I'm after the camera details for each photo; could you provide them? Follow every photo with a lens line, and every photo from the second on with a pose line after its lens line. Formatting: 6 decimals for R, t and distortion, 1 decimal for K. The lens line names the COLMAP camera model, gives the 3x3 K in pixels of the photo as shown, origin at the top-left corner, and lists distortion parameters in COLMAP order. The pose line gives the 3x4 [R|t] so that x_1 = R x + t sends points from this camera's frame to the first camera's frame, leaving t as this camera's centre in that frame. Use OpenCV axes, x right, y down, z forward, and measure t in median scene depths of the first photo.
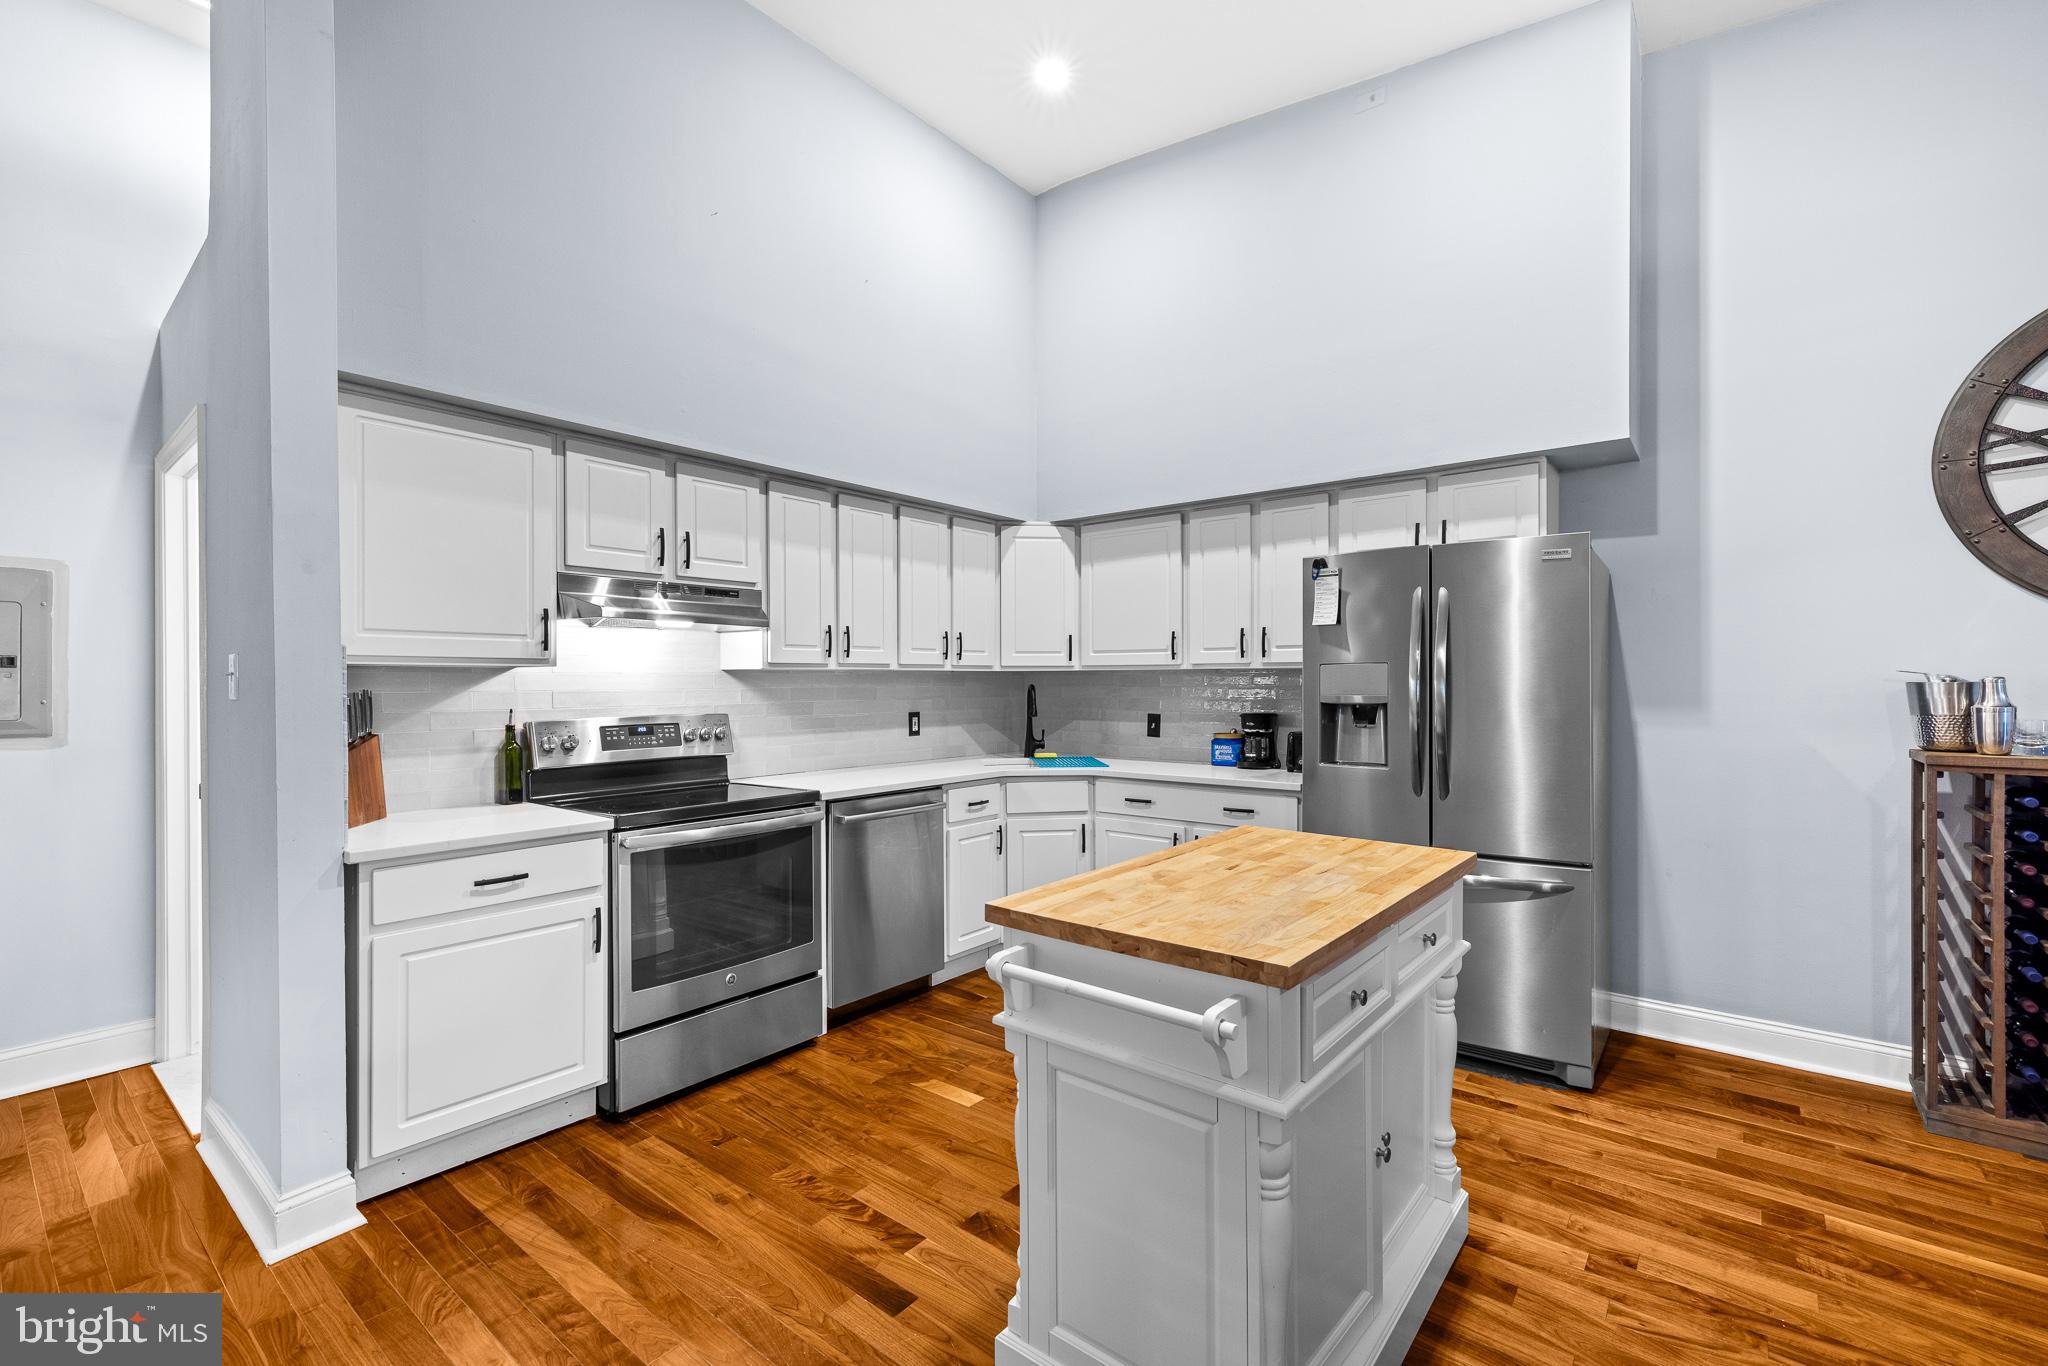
lens RADIAL K [[875.5, 0, 1018.5], [0, 875.5, 687.1], [0, 0, 1]] dist [0.008568, -0.000720]
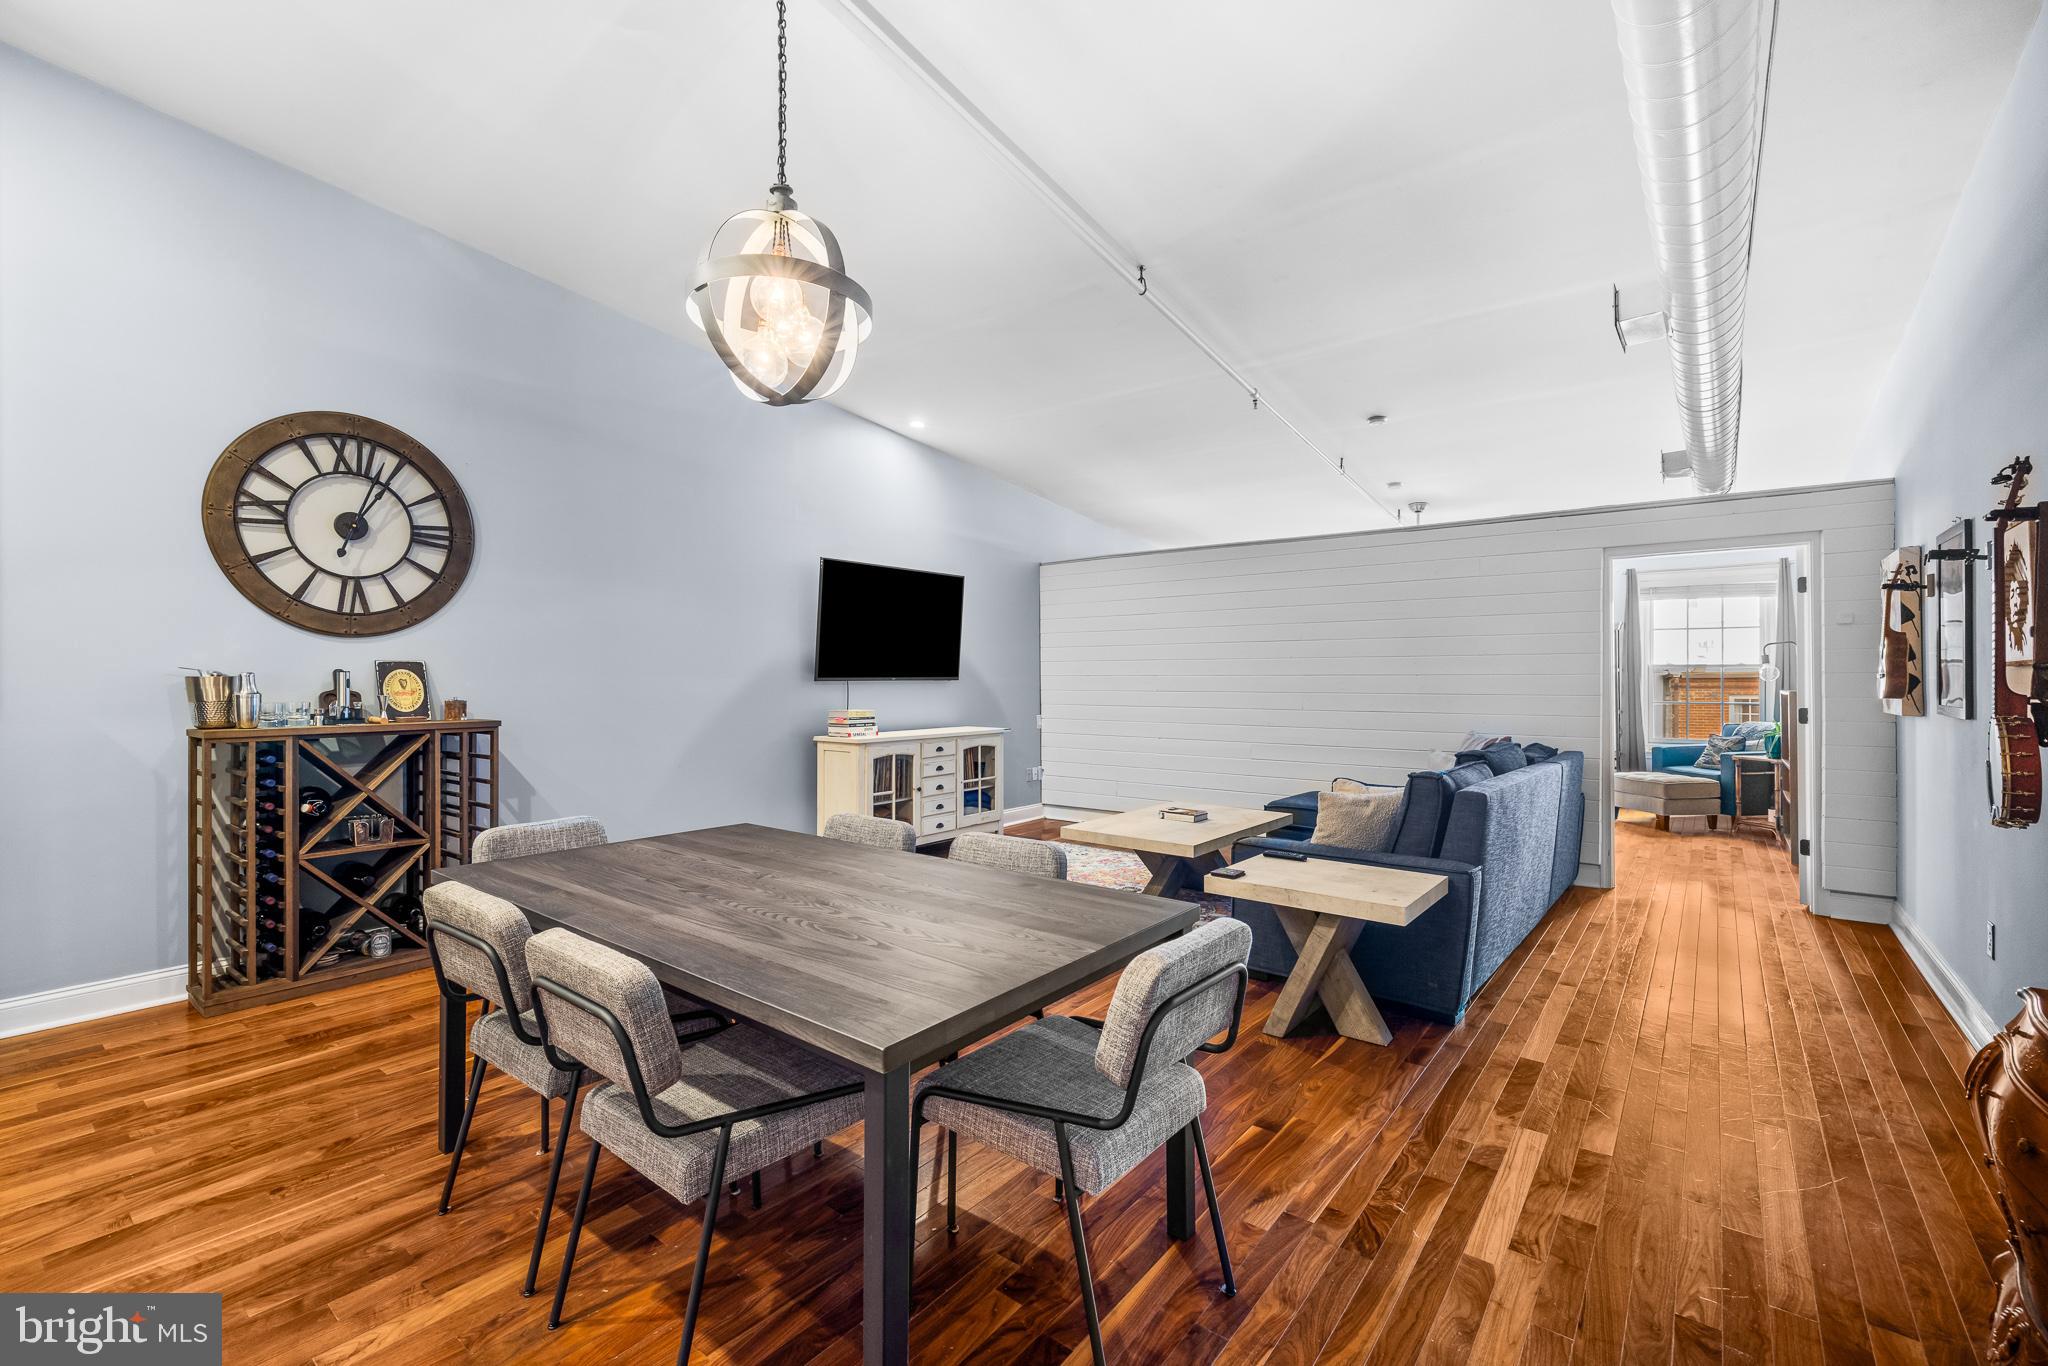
lens RADIAL K [[885.9, 0, 1012.0], [0, 885.9, 674.3], [0, 0, 1]] dist [0.001621, 0.000563]
pose [[-0.014463, 0.003058, 0.999891, -0.246076], [0.006900, 0.999972, -0.002958, 0.003226], [-0.999872, 0.006857, -0.014484, -0.146098]]
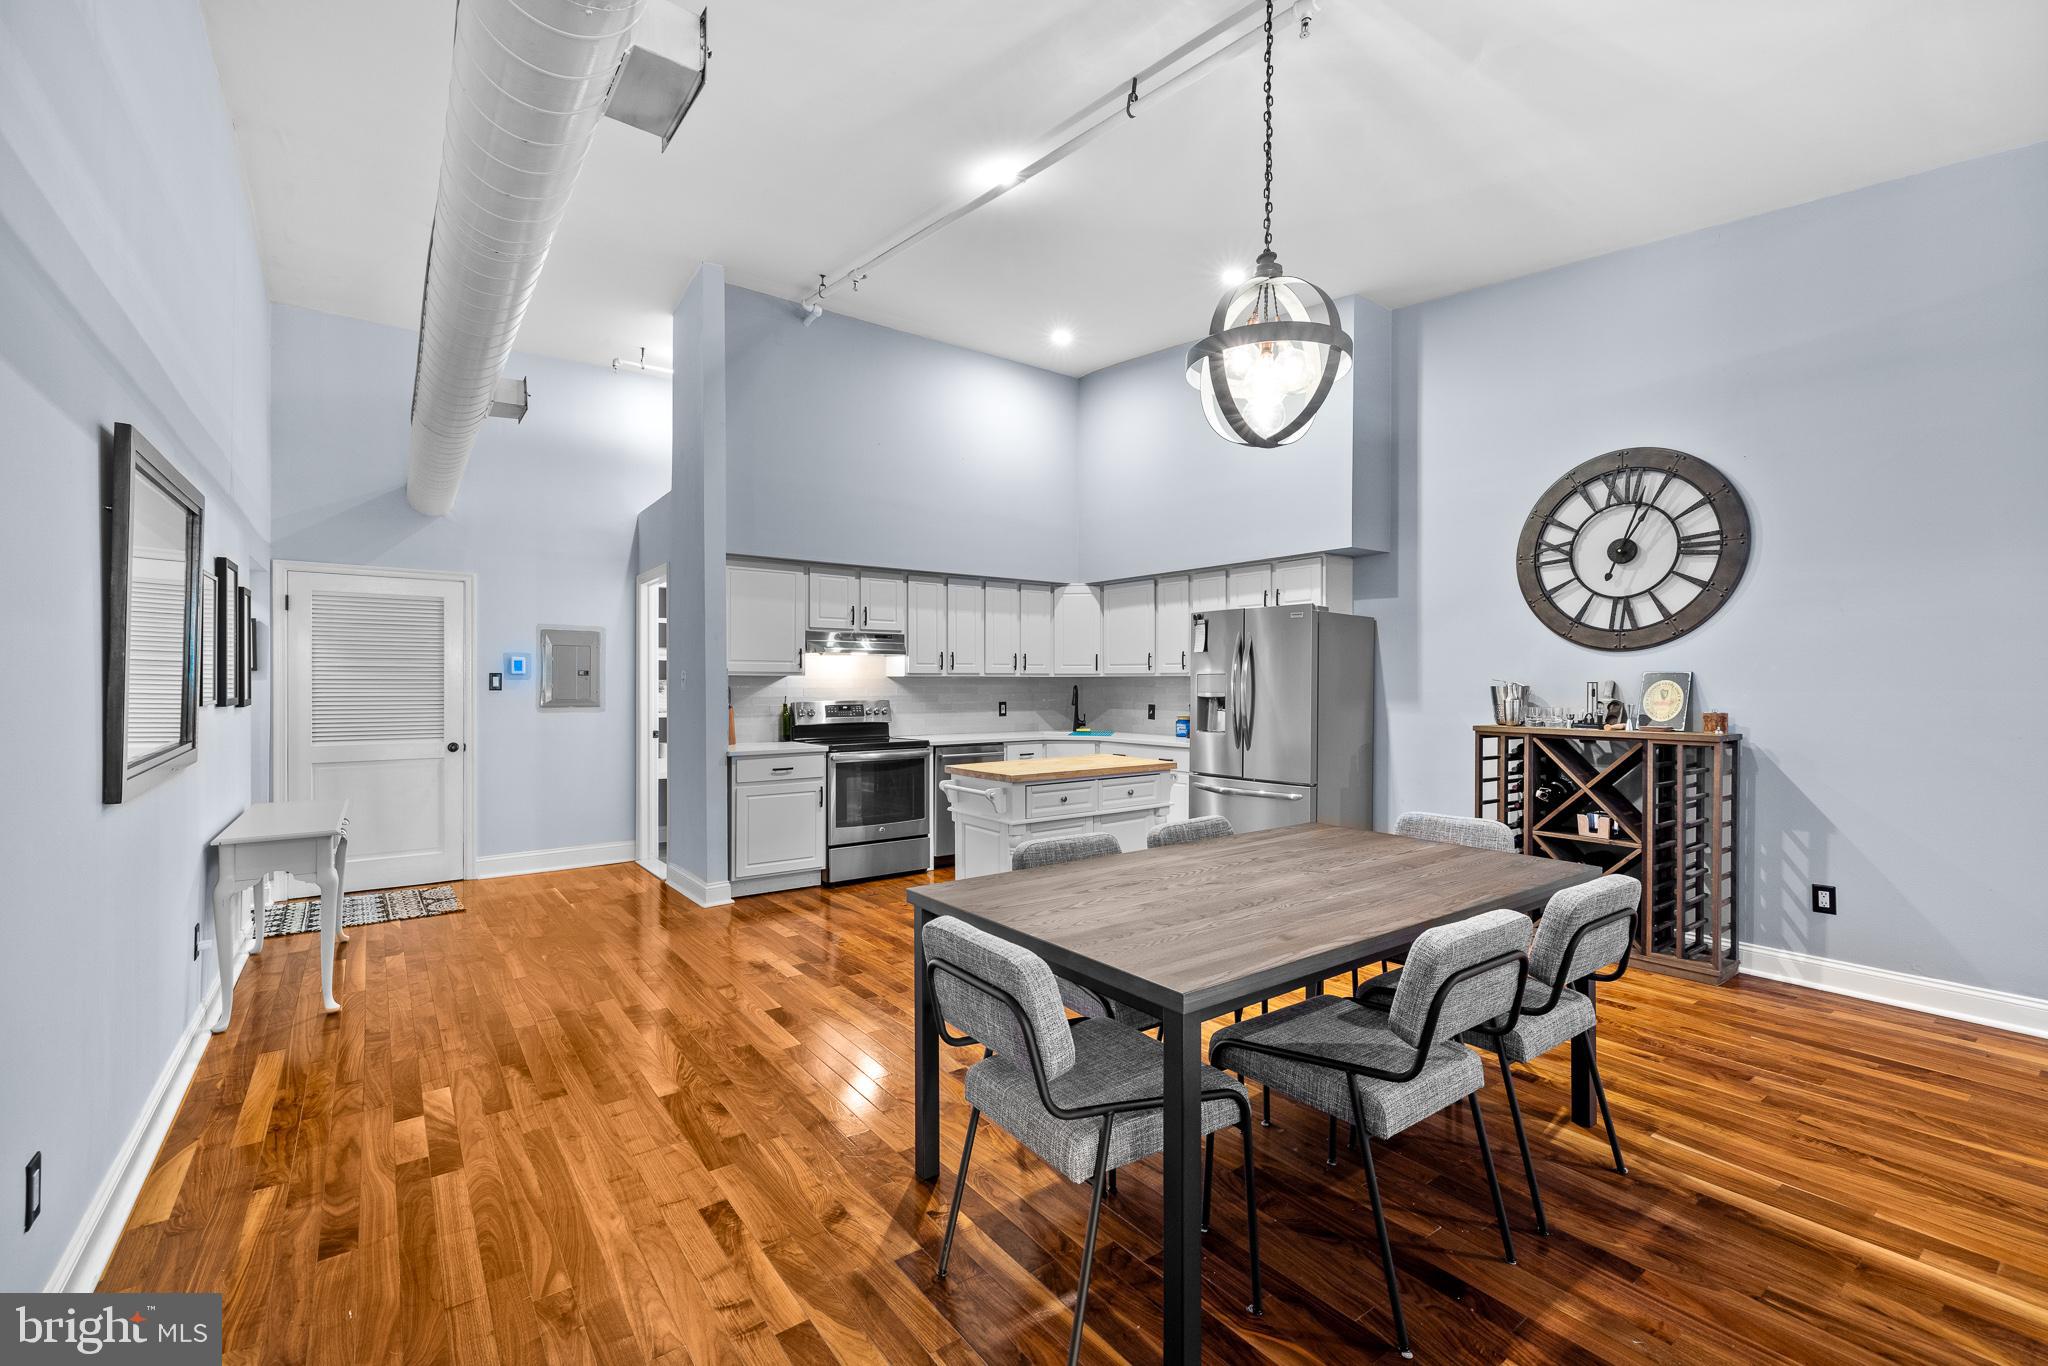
lens RADIAL K [[866.8, 0, 1020.5], [0, 866.8, 688.7], [0, 0, 1]] dist [0.000835, 0.000088]
pose [[0.968120, 0.004452, -0.250447, 0.435194], [-0.003820, 0.999988, 0.003010, -0.000388], [0.250457, -0.001957, 0.968126, -0.776638]]
